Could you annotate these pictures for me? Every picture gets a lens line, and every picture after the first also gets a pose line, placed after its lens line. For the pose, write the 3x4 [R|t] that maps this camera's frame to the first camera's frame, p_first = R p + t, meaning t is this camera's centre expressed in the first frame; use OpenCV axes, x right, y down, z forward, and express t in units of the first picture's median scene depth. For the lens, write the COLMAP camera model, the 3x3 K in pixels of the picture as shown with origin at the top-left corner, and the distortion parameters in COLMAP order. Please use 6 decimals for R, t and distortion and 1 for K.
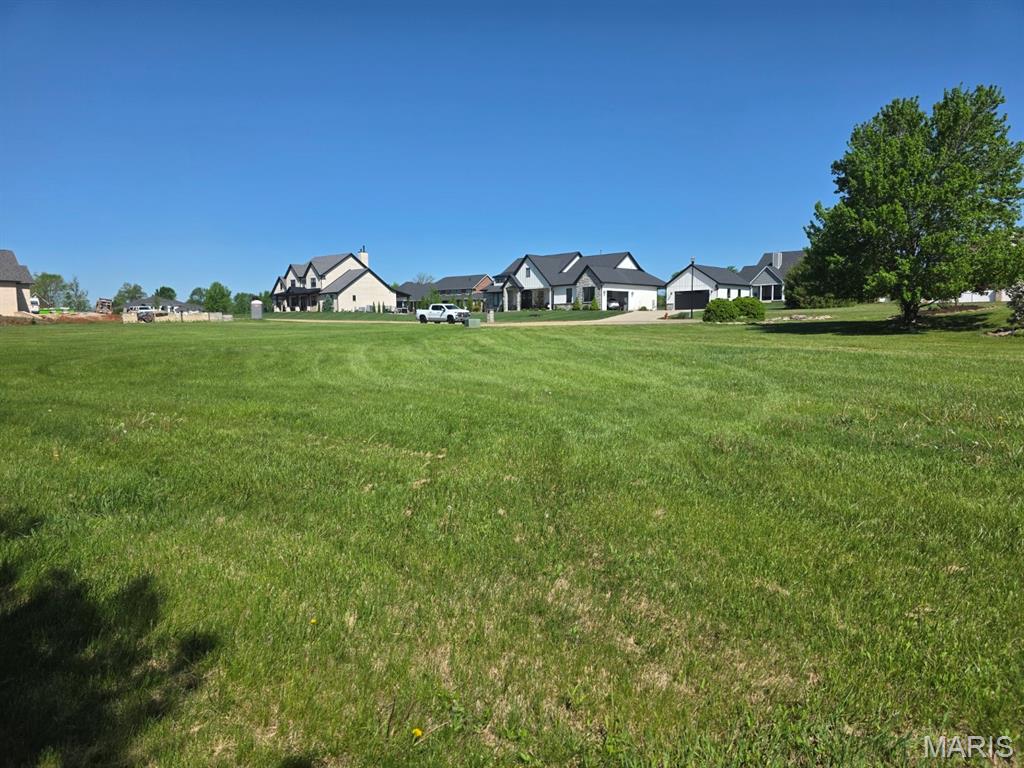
lens RADIAL K [[702.7, 0, 511.5], [0, 702.7, 417.5], [0, 0, 1]] dist [0.050415, -0.002683]
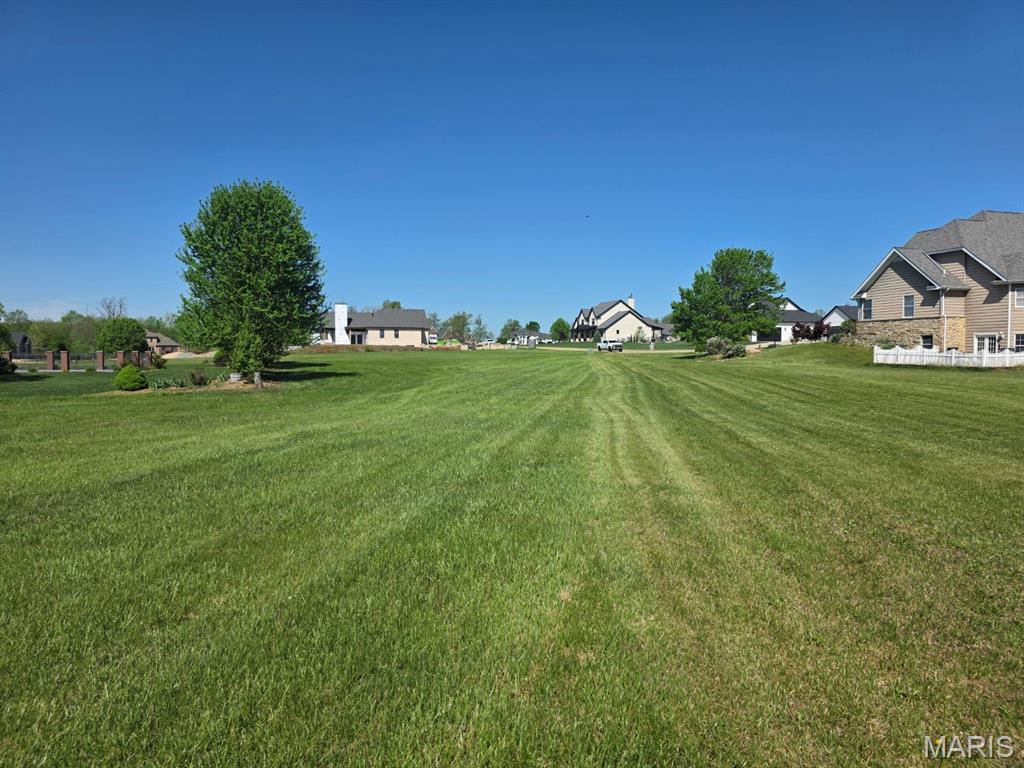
lens RADIAL K [[702.7, 0, 511.5], [0, 702.7, 417.5], [0, 0, 1]] dist [0.050415, -0.002683]
pose [[0.865480, 0.054414, -0.497979, 0.384080], [-0.071340, 0.997339, -0.015009, 0.046713], [0.495837, 0.048516, 0.867059, -0.398501]]
